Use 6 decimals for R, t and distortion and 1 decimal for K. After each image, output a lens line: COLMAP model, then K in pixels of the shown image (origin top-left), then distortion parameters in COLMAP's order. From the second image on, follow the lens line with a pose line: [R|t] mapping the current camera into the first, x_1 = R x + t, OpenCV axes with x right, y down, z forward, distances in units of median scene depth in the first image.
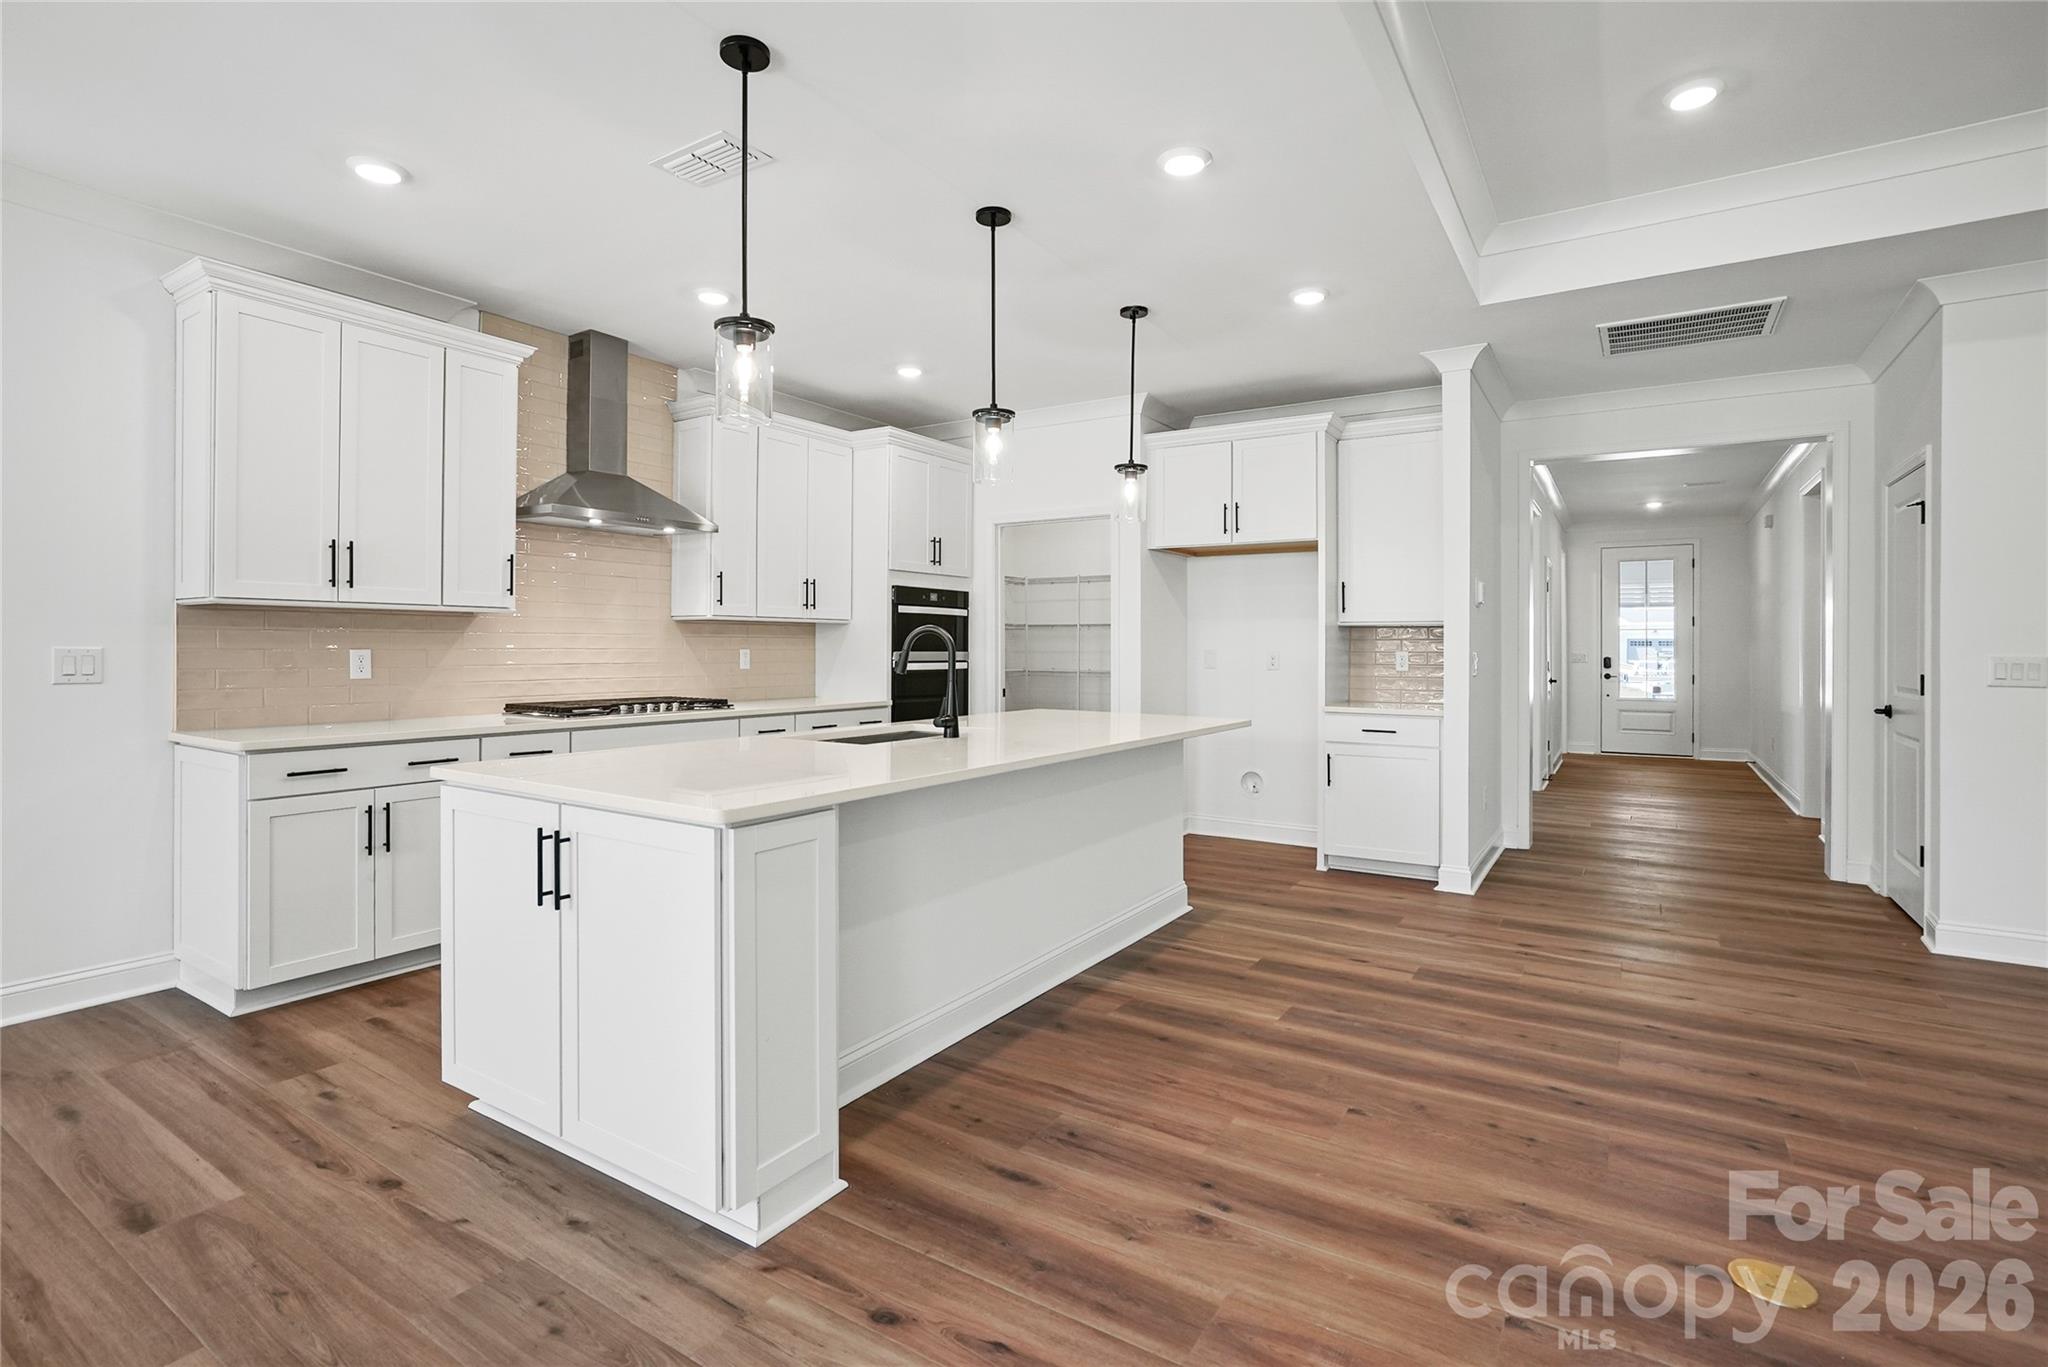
lens RADIAL K [[963.1, 0, 1024.9], [0, 963.1, 646.2], [0, 0, 1]] dist [-0.035380, 0.013865]
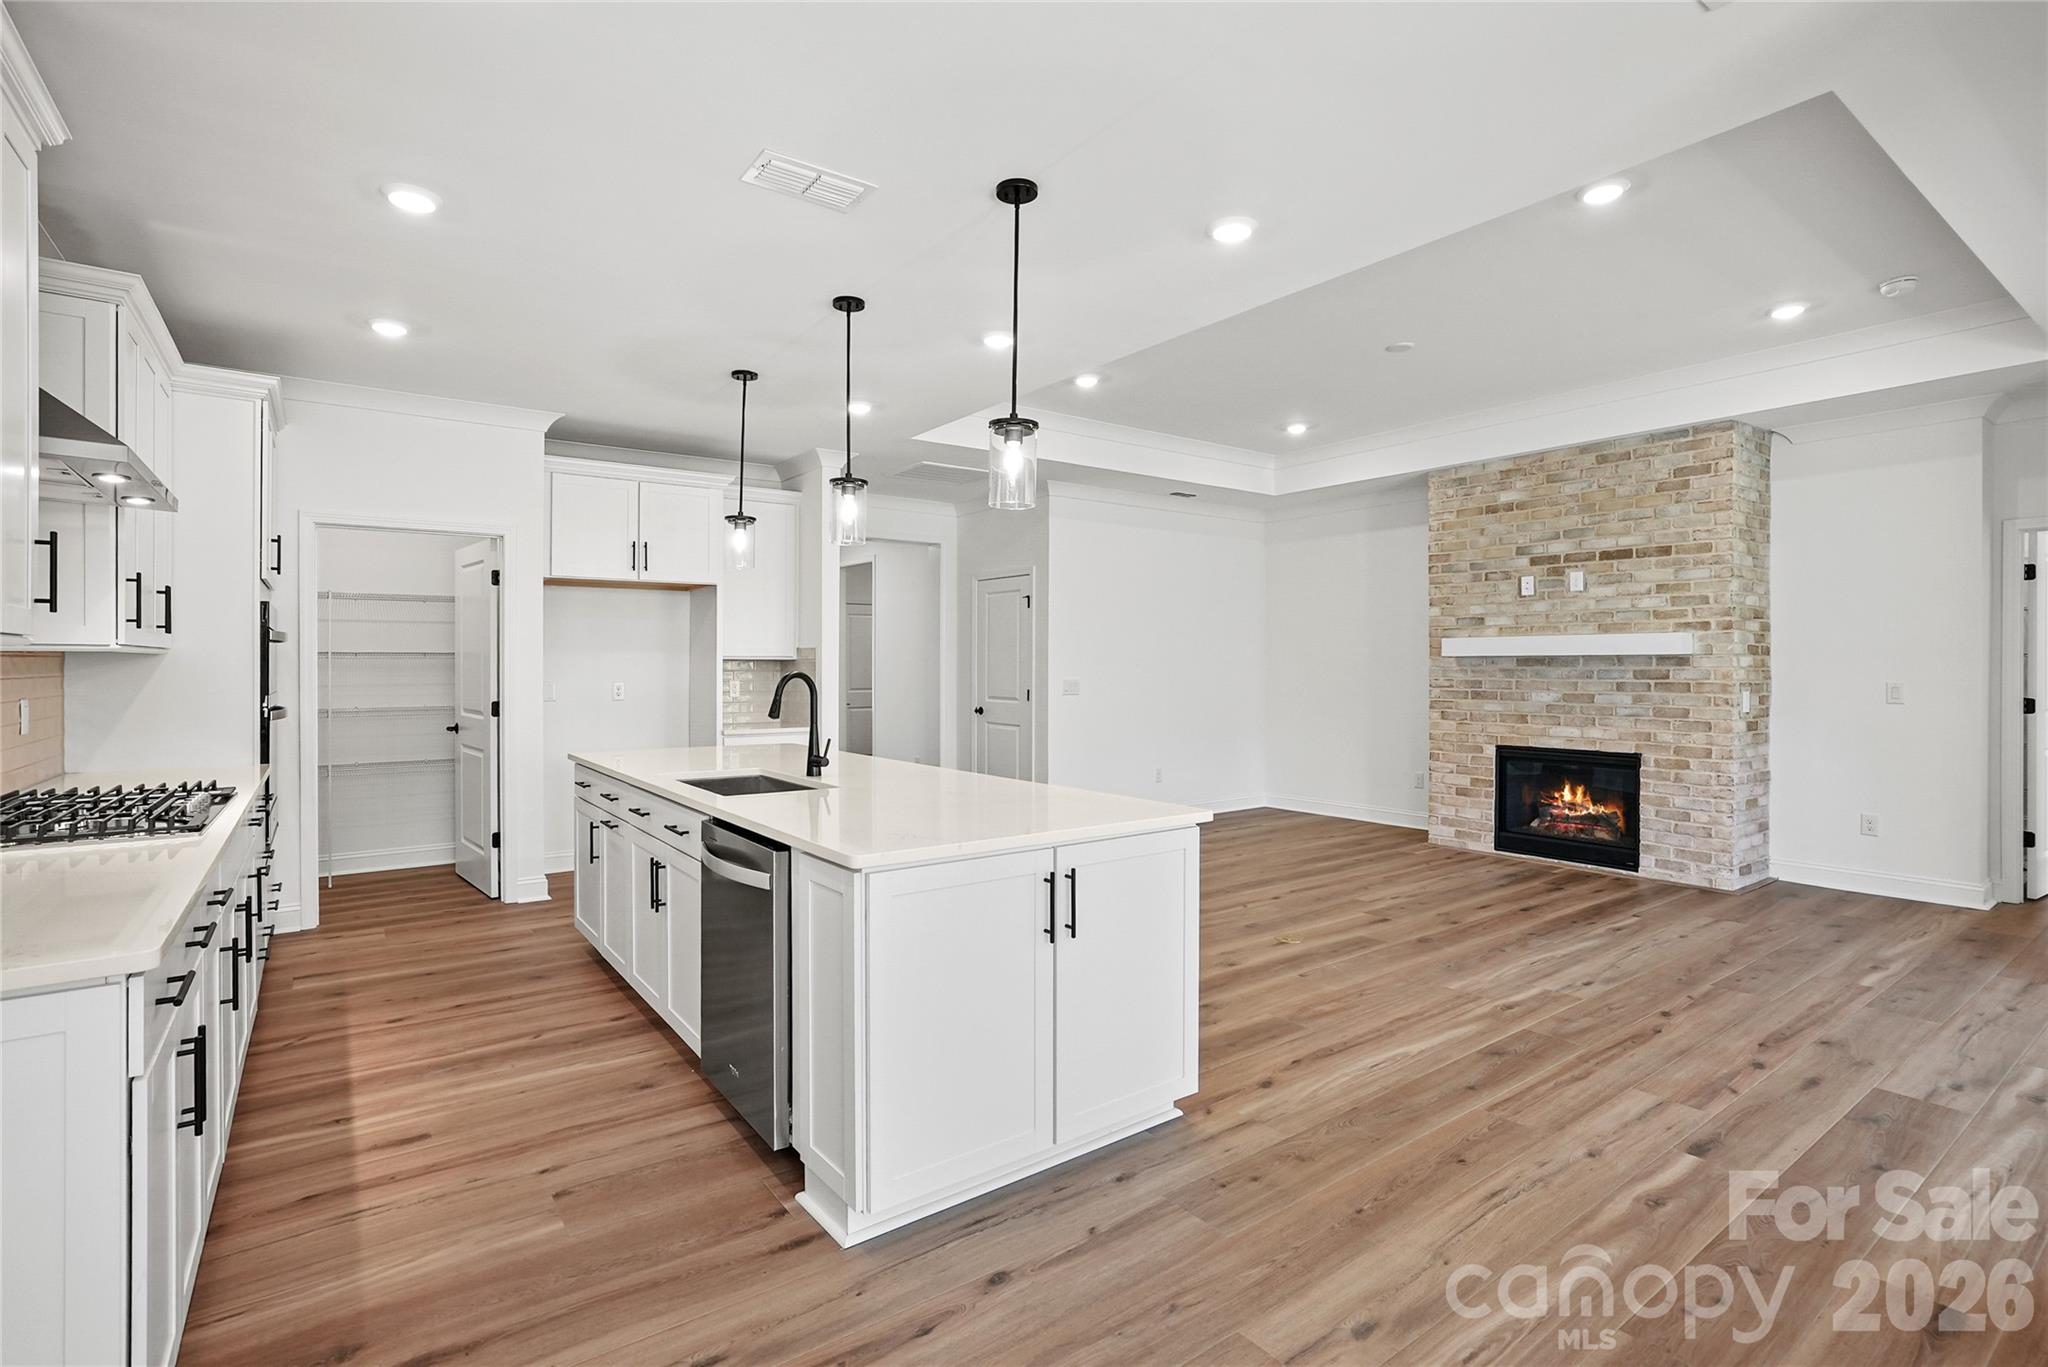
lens RADIAL K [[963.1, 0, 1006.9], [0, 963.1, 668.1], [0, 0, 1]] dist [-0.035380, 0.013865]
pose [[0.371069, -0.008682, 0.928565, -0.636732], [-0.000977, 0.999952, 0.009739, -0.023585], [-0.928605, -0.004521, 0.371043, 0.260734]]
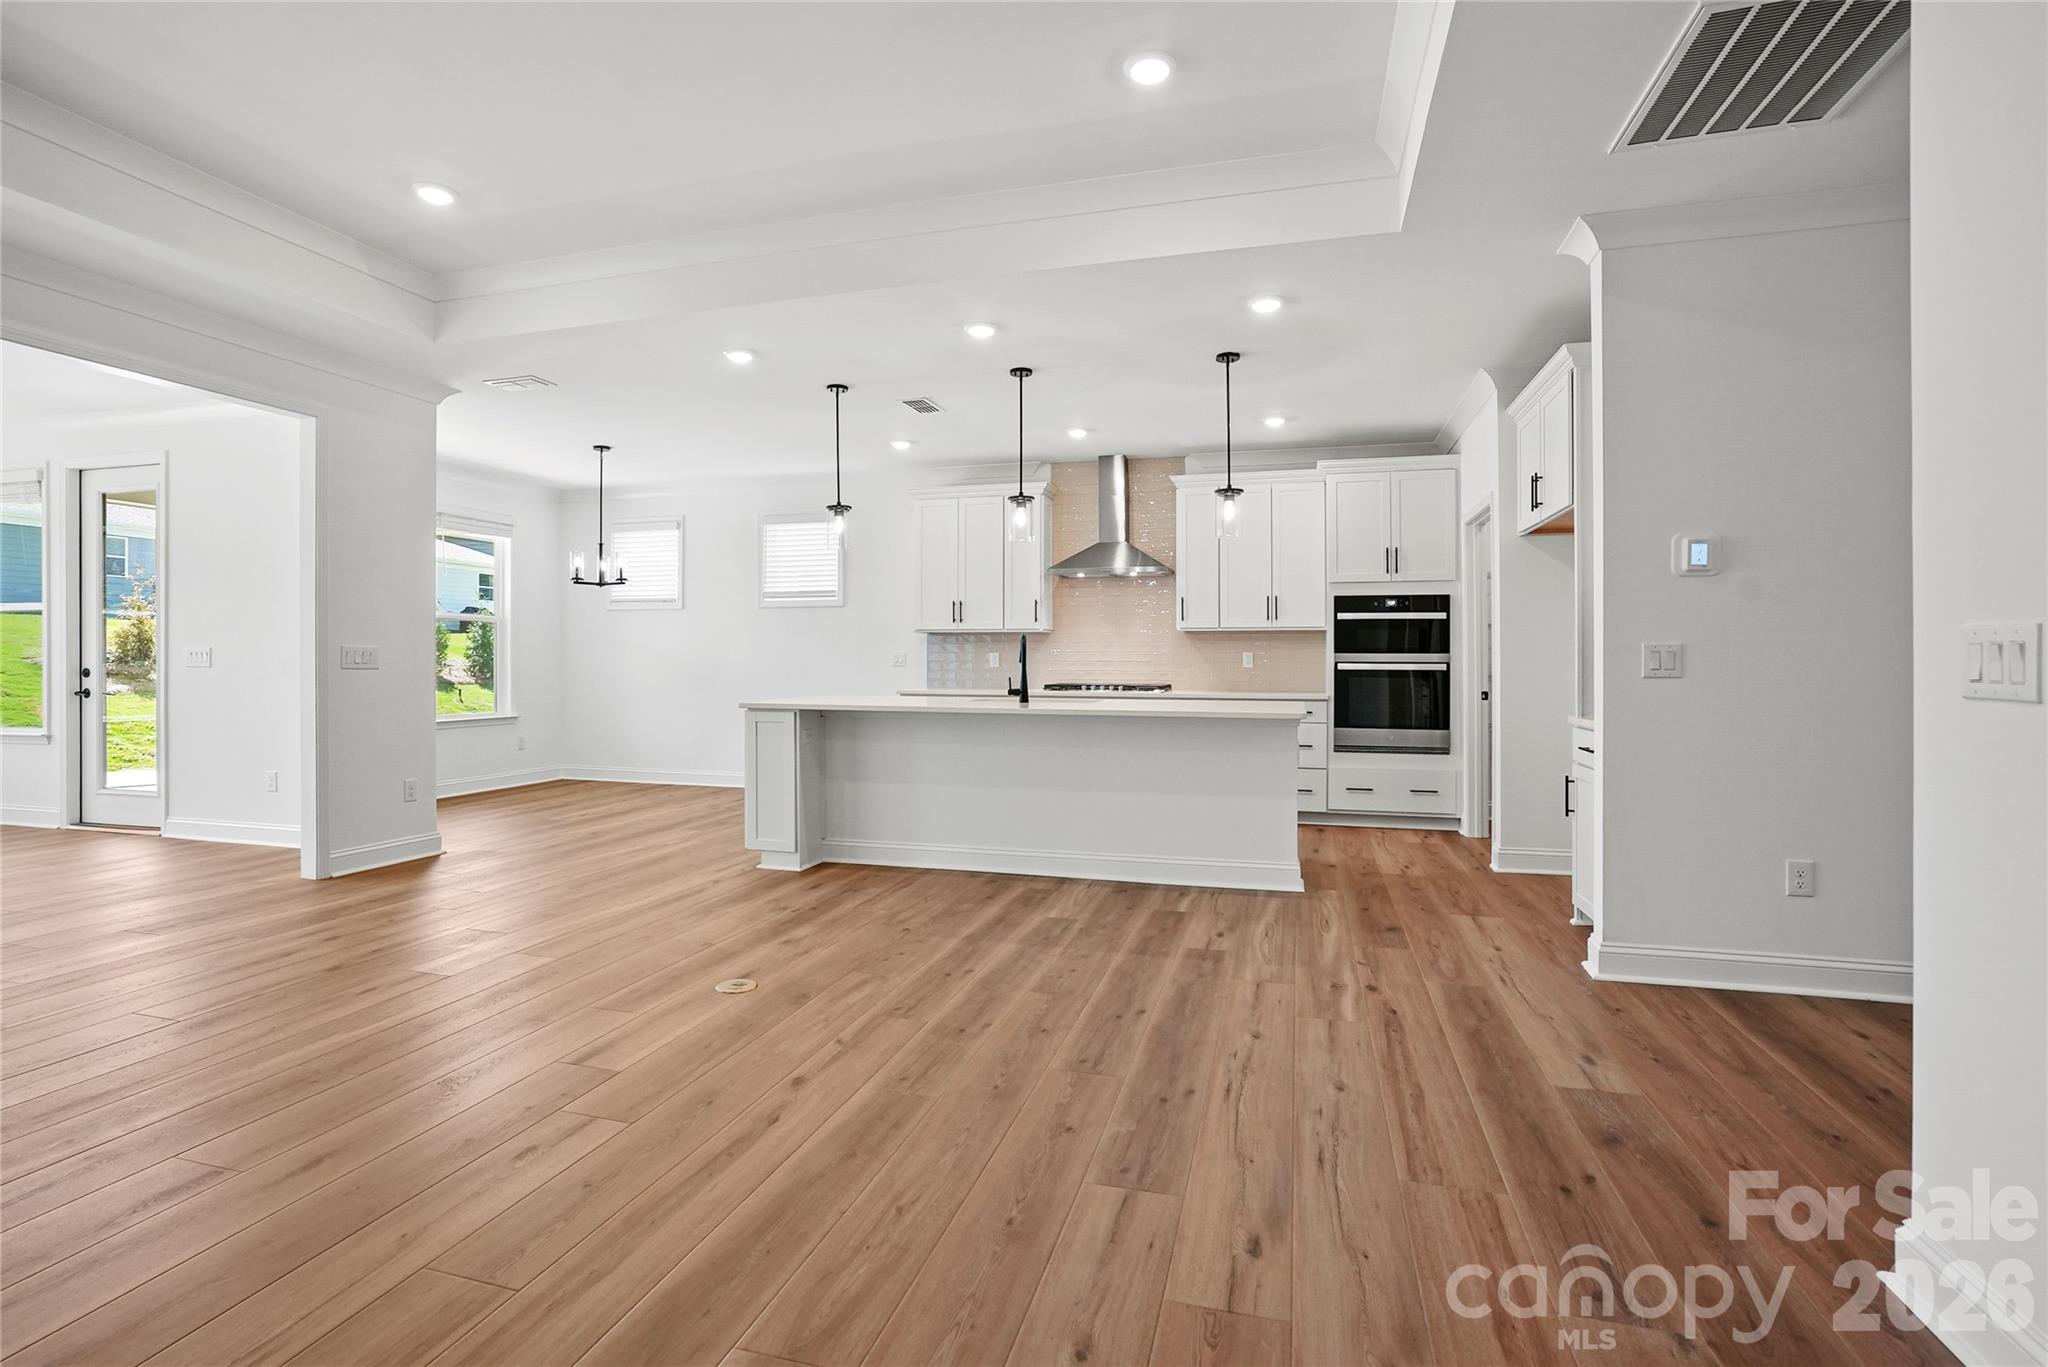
lens RADIAL K [[963.1, 0, 1023.0], [0, 963.1, 662.7], [0, 0, 1]] dist [-0.035380, 0.013865]
pose [[0.292564, 0.000074, -0.956246, 0.939099], [0.001456, 0.999999, 0.000523, 0.016745], [0.956245, -0.001545, 0.292564, 0.340465]]
